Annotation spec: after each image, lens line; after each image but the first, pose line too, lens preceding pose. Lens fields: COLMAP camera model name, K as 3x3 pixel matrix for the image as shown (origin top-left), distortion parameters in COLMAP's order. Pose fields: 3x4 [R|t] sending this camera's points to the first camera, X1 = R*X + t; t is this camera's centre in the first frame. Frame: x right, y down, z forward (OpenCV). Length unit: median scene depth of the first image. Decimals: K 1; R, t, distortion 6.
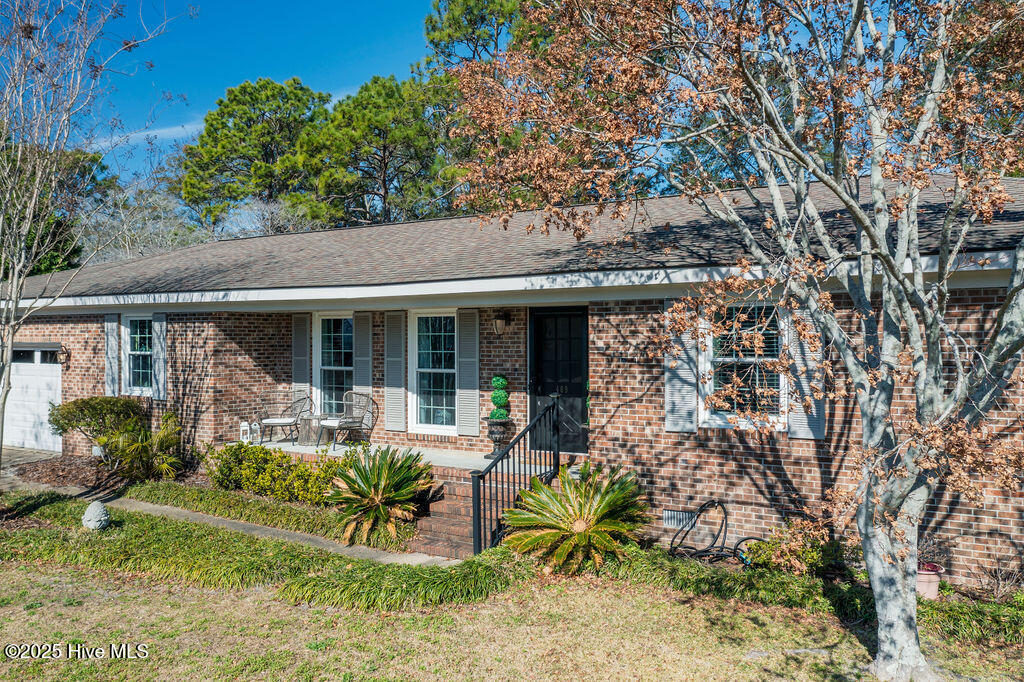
lens RADIAL K [[833.2, 0, 472.7], [0, 833.2, 326.6], [0, 0, 1]] dist [-0.060469, -0.000396]
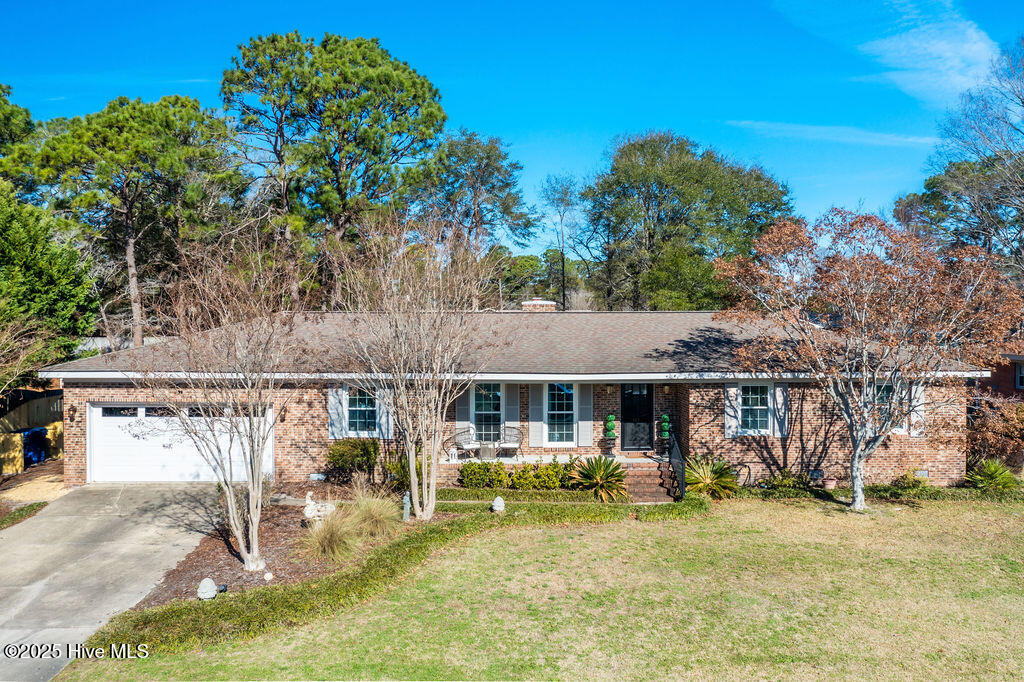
lens RADIAL K [[806.0, 0, 517.1], [0, 806.0, 342.1], [0, 0, 1]] dist [-0.003431, -0.002879]
pose [[0.841559, -0.000167, 0.540166, -1.542462], [-0.000738, 0.999999, 0.001459, -0.148011], [-0.540165, -0.001626, 0.841557, -0.633197]]
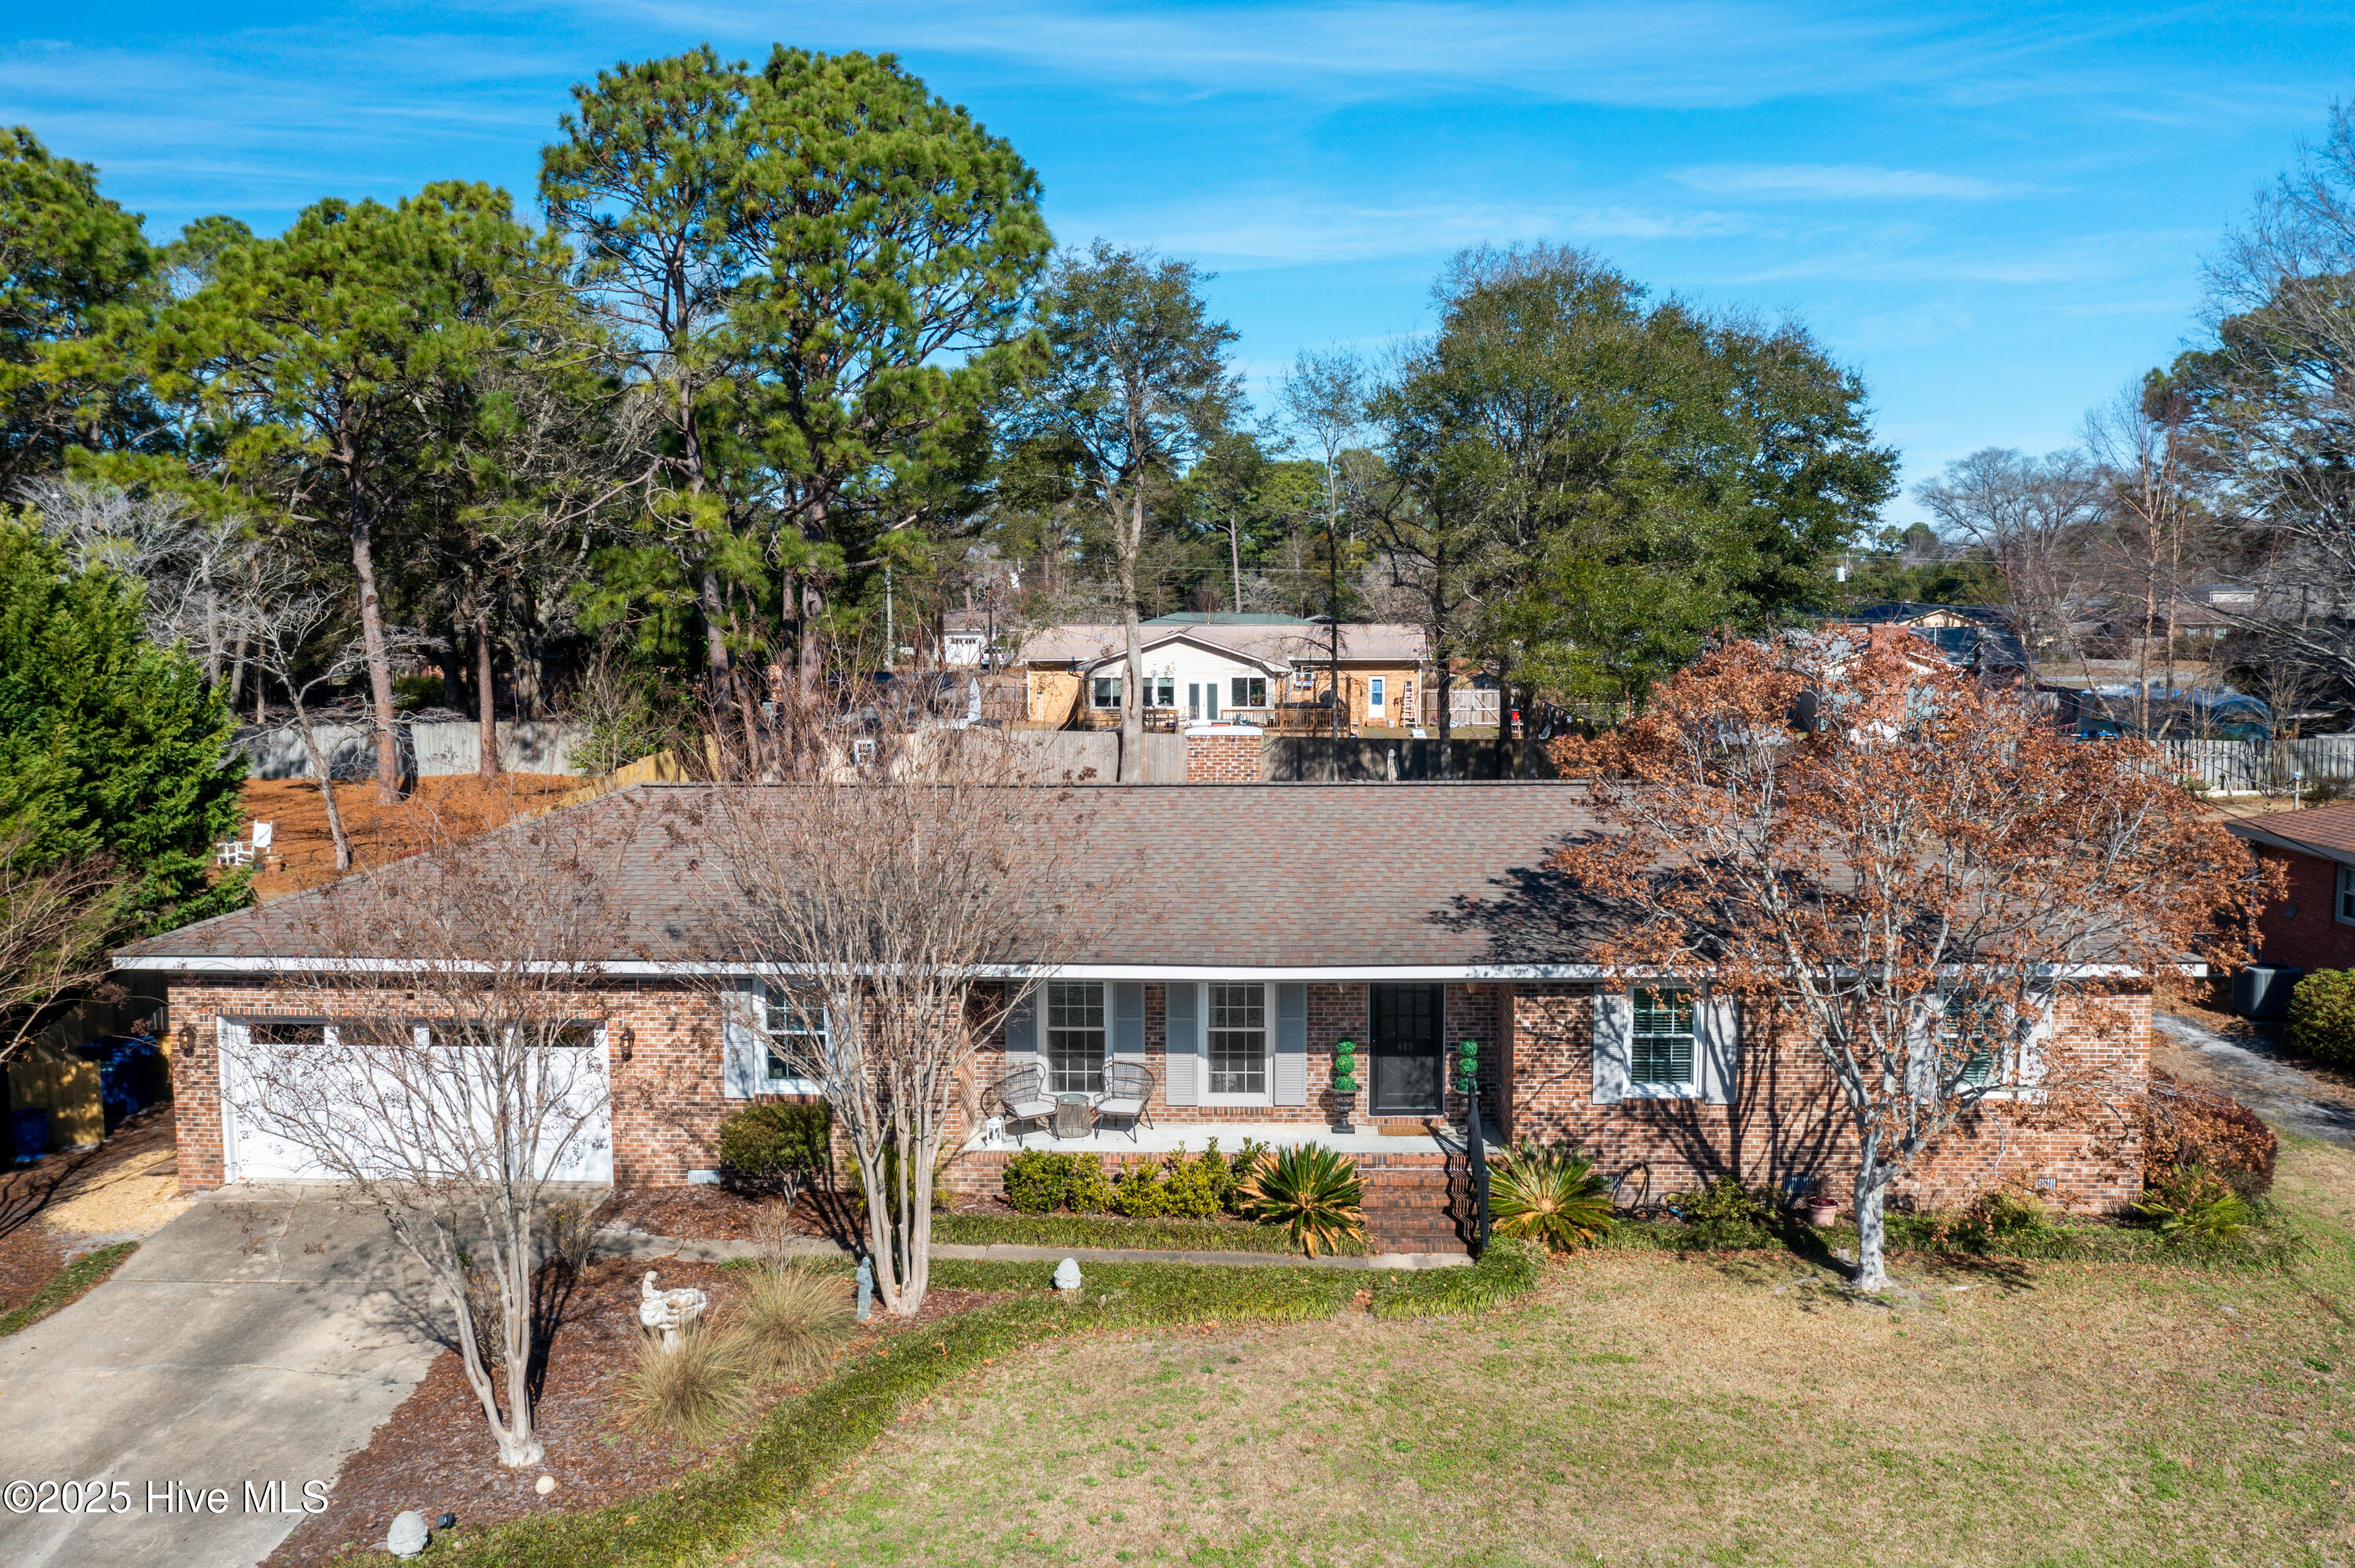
lens RADIAL K [[1858.5, 0, 1177.5], [0, 1858.5, 784.0], [0, 0, 1]] dist [-0.008633, -0.000090]
pose [[0.874586, -0.043462, 0.482918, -1.393182], [0.003282, 0.996482, 0.083738, -0.493656], [-0.484859, -0.071651, 0.871653, -0.813073]]
